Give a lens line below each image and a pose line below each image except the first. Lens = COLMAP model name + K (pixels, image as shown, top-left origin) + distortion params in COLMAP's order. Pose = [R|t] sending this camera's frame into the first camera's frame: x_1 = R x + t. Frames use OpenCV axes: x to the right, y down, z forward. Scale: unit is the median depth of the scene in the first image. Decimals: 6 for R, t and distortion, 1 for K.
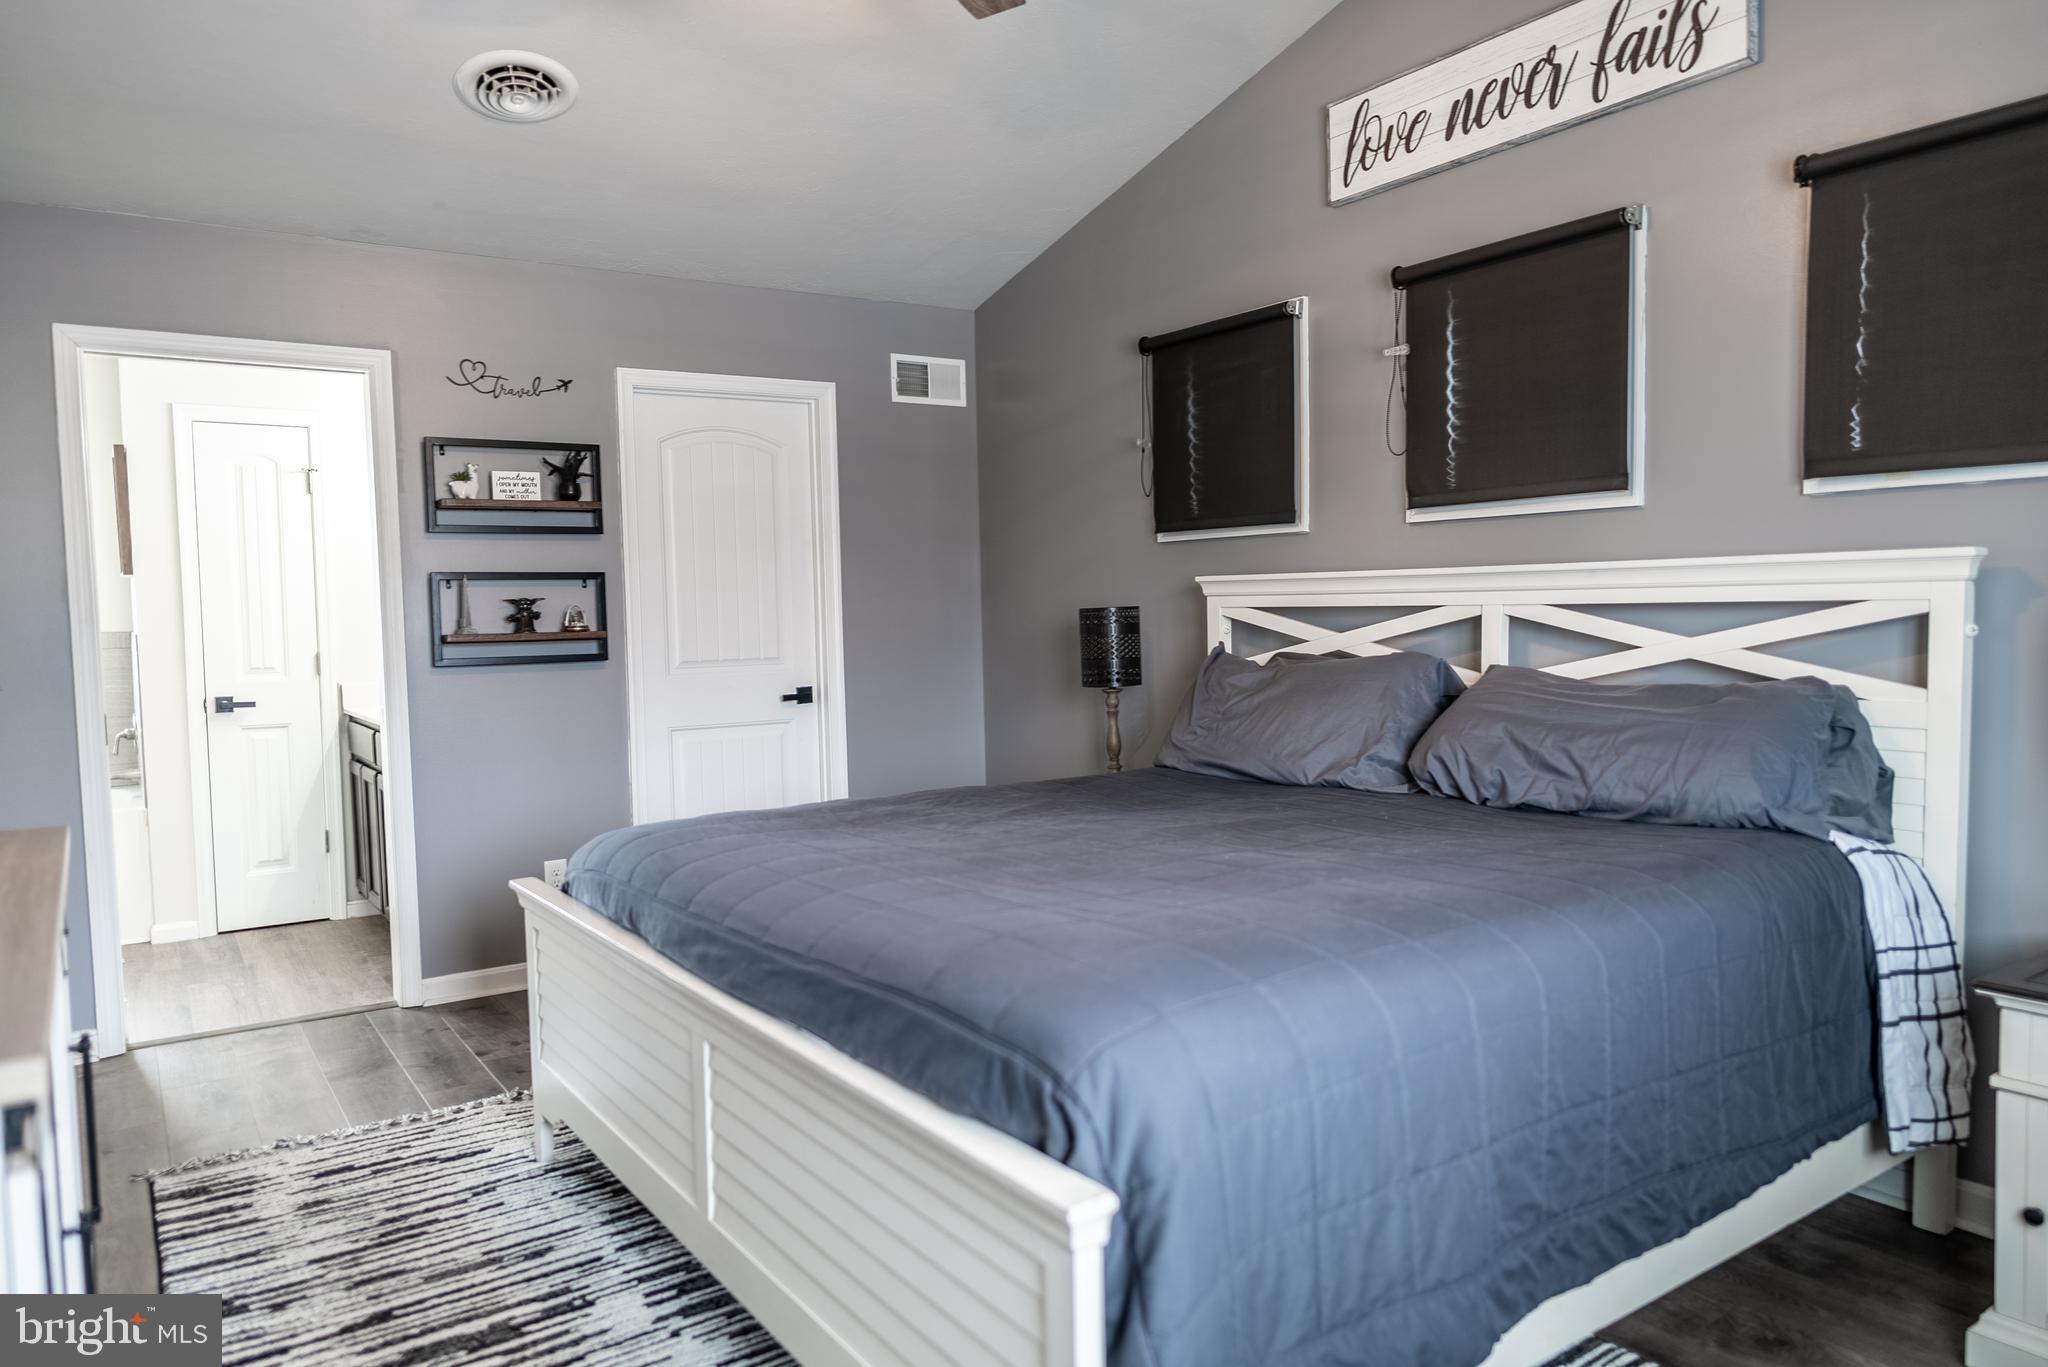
lens RADIAL K [[1364.2, 0, 1020.7], [0, 1364.2, 680.6], [0, 0, 1]] dist [-0.011633, 0.007750]
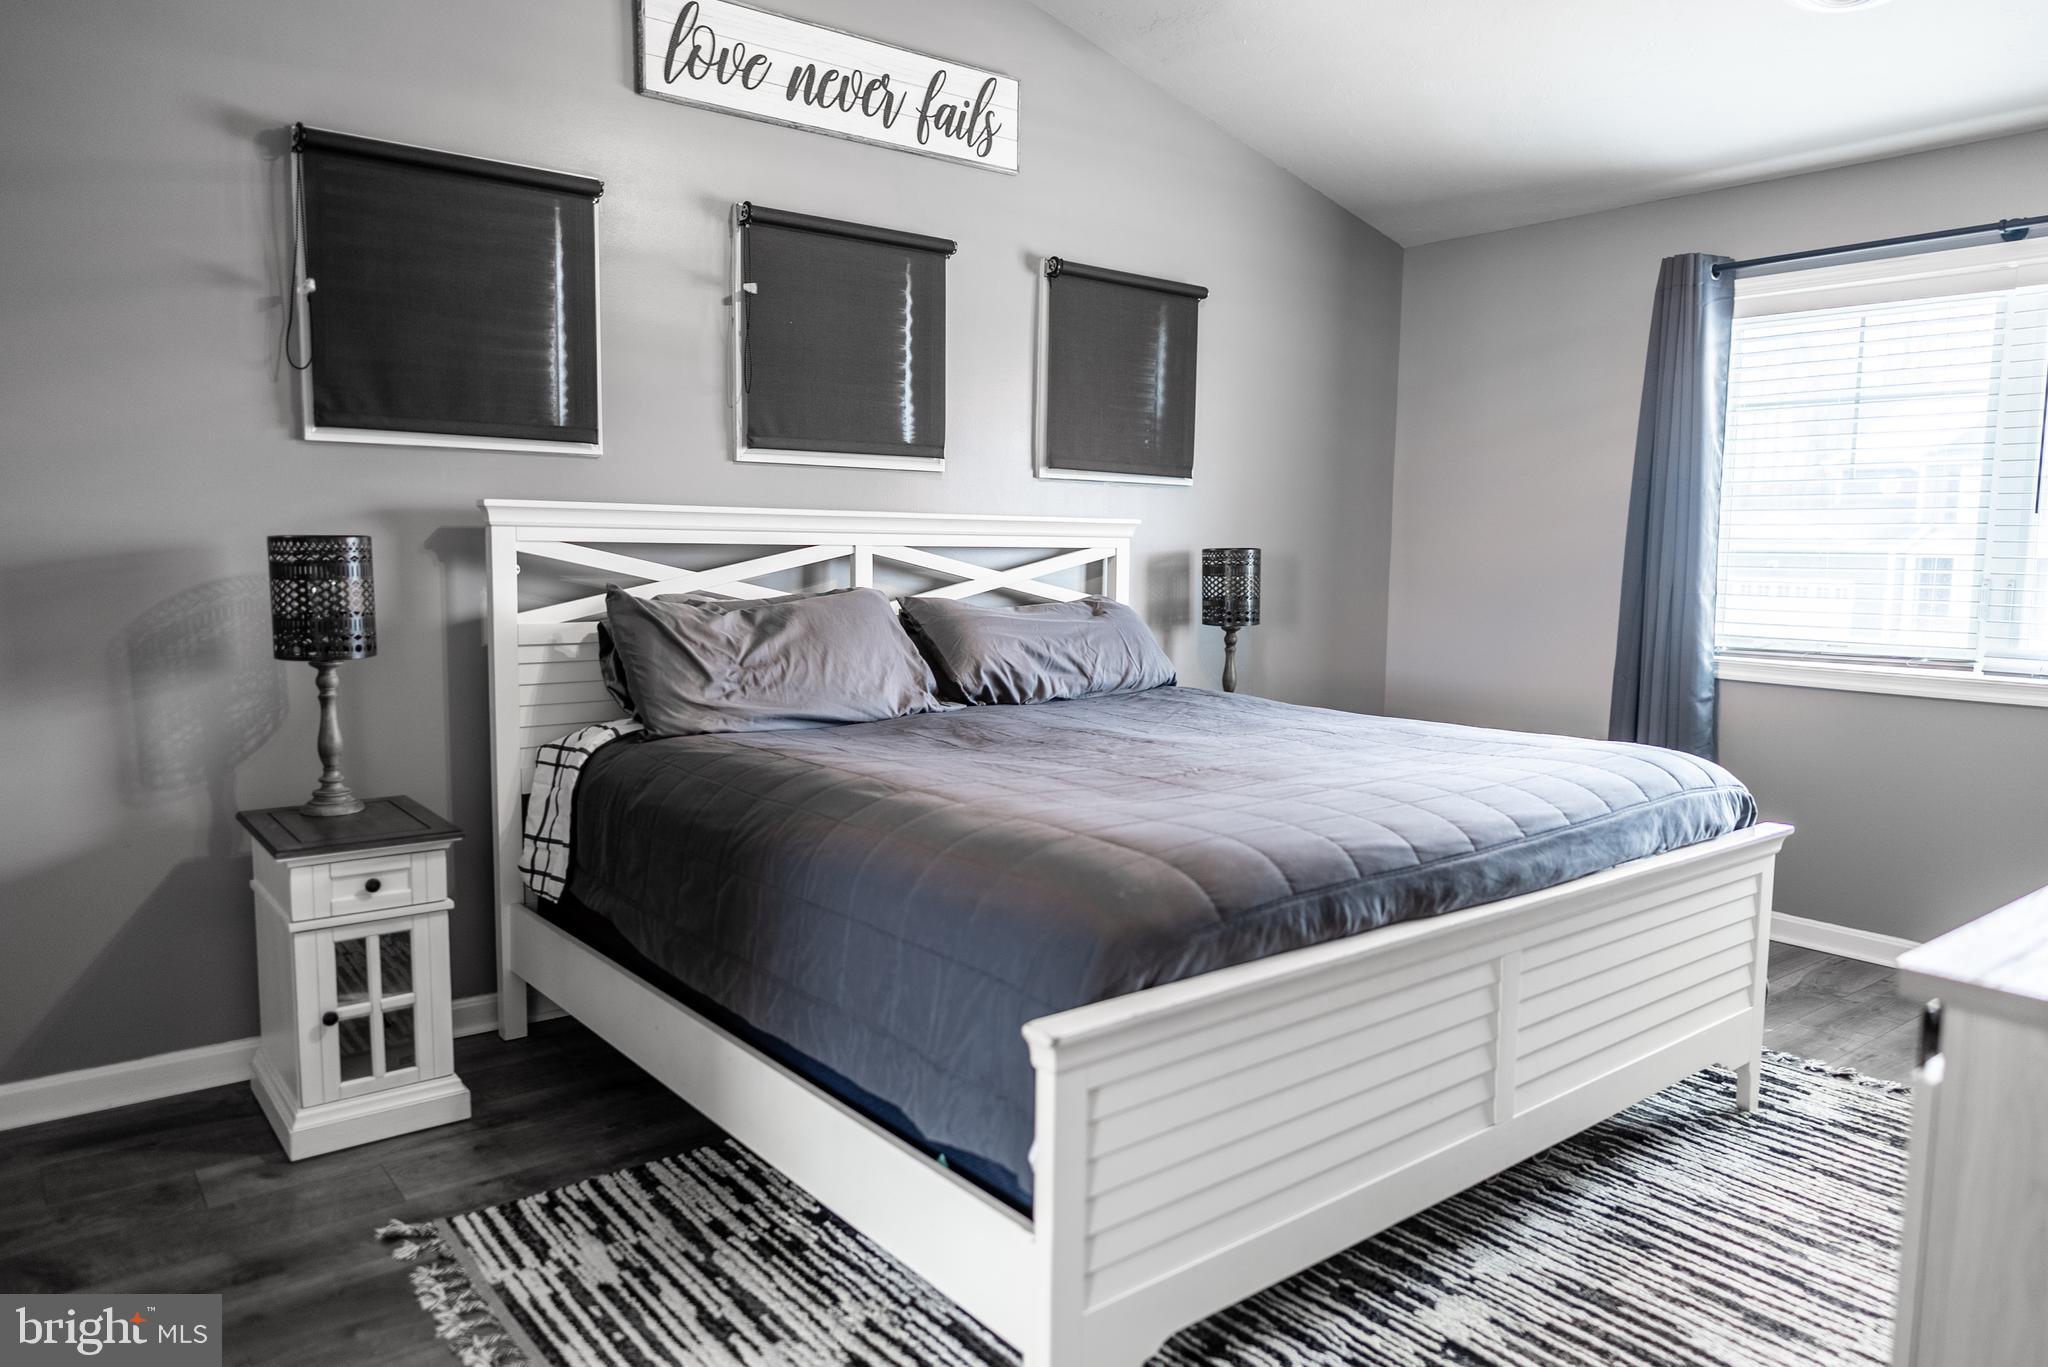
lens RADIAL K [[1364.2, 0, 1031.1], [0, 1364.2, 683.6], [0, 0, 1]] dist [-0.011633, 0.007750]
pose [[-0.073807, -0.086091, 0.993550, -0.828368], [0.040638, 0.995180, 0.089251, -0.037253], [-0.996444, 0.046964, -0.069953, 0.962840]]
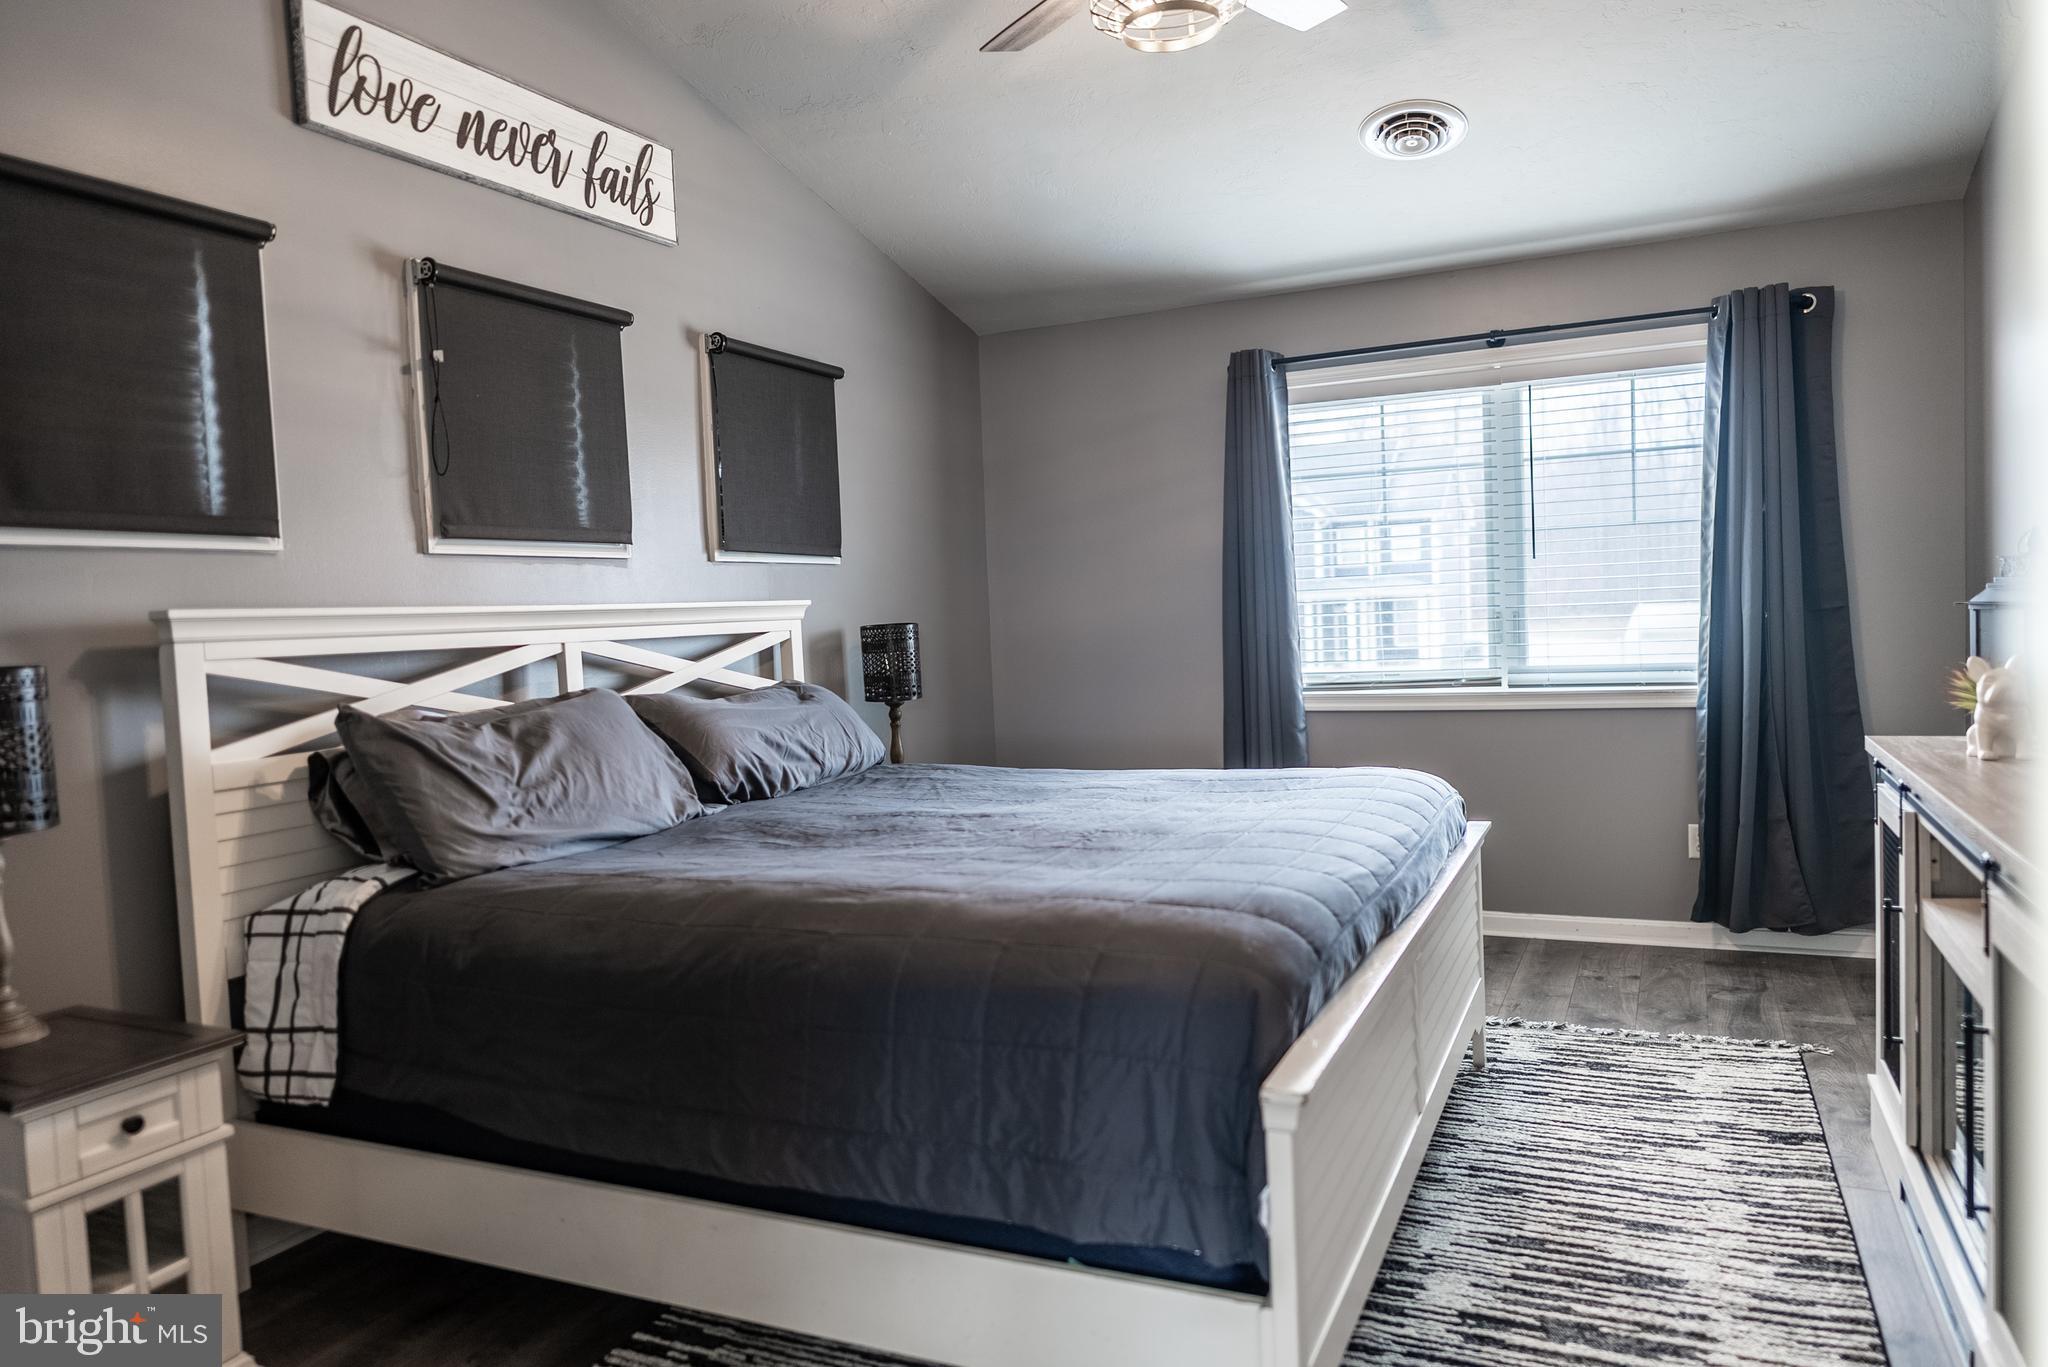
lens RADIAL K [[1364.2, 0, 1029.2], [0, 1364.2, 682.5], [0, 0, 1]] dist [-0.011633, 0.007750]
pose [[-0.507462, -0.004196, 0.861664, -0.728219], [0.098959, 0.993088, 0.063116, -0.057076], [-0.855973, 0.117298, -0.503539, 1.248439]]
